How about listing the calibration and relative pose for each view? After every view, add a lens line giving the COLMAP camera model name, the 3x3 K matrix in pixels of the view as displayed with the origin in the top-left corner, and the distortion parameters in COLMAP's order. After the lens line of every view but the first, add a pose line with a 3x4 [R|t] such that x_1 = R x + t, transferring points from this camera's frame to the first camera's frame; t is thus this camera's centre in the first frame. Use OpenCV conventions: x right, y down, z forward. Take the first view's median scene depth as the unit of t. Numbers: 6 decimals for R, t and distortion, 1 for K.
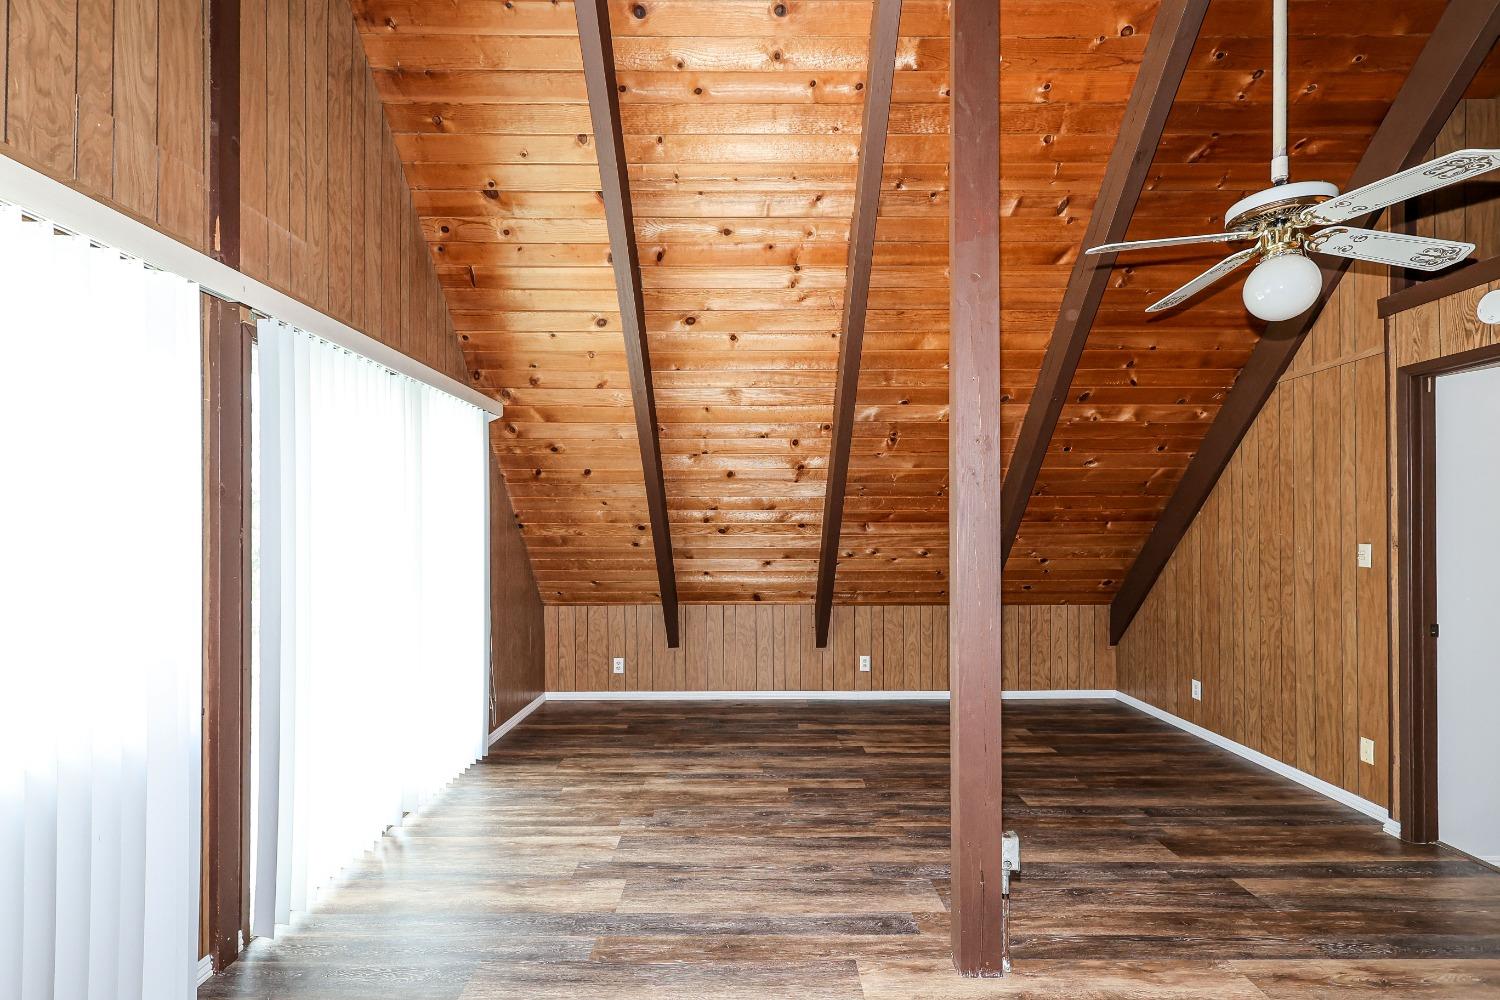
lens RADIAL K [[701.0, 0, 759.6], [0, 701.0, 526.0], [0, 0, 1]] dist [-0.003818, 0.001164]
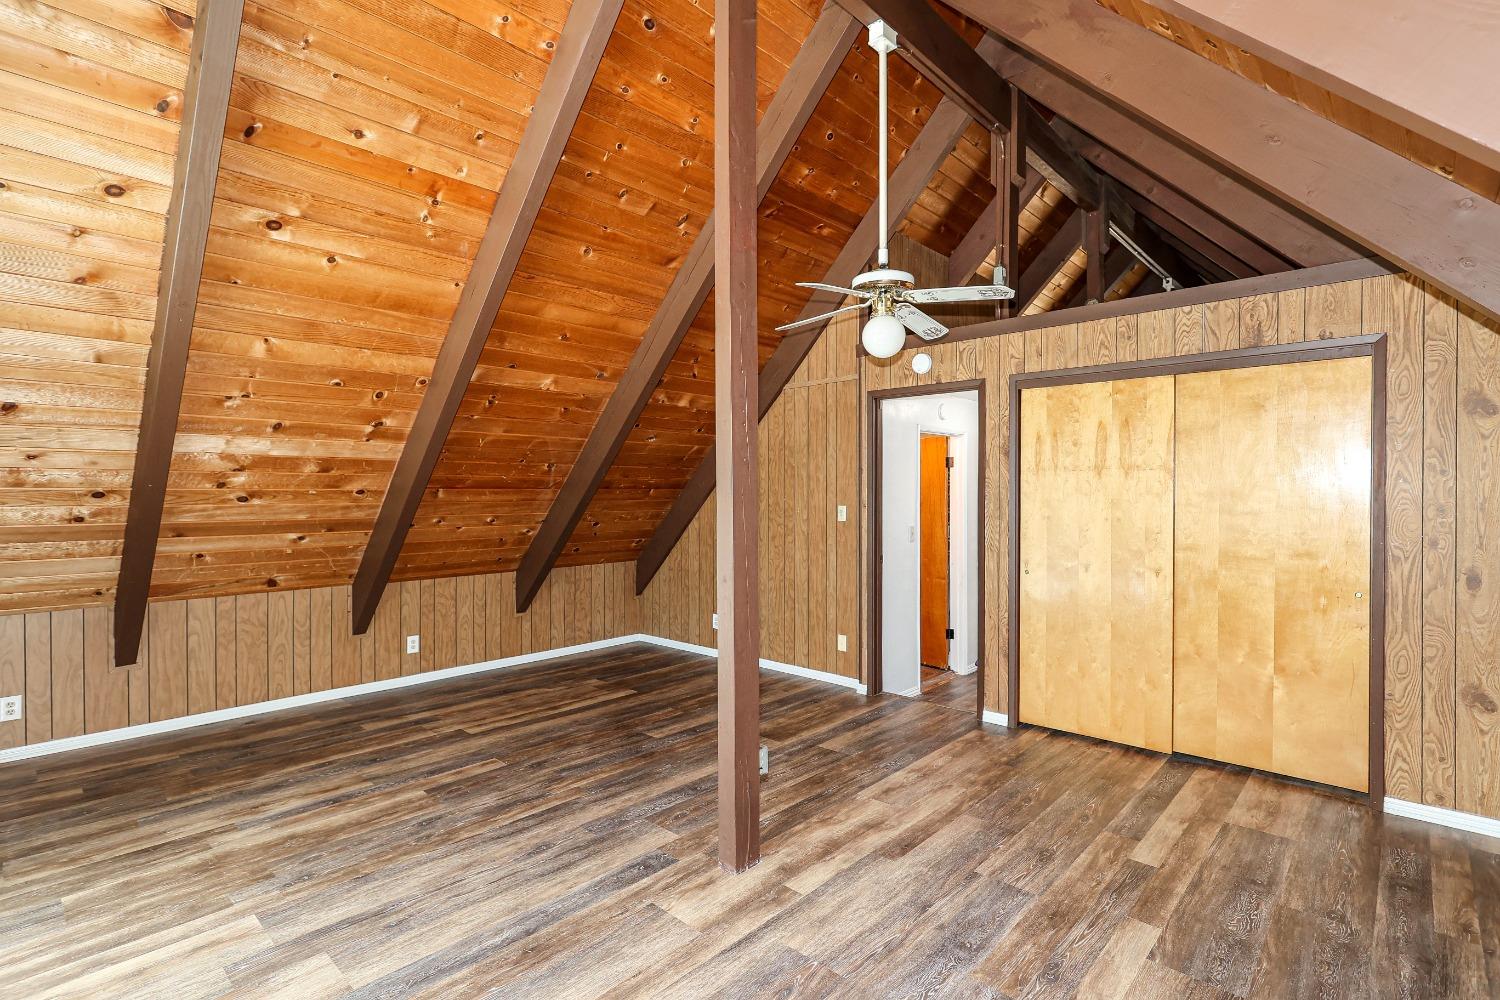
lens RADIAL K [[701.0, 0, 752.6], [0, 701.0, 497.2], [0, 0, 1]] dist [-0.003818, 0.001164]
pose [[0.685692, -0.003965, 0.727881, -0.326097], [-0.002620, 0.999965, 0.007915, -0.003125], [-0.727887, -0.007334, 0.685658, 0.101150]]
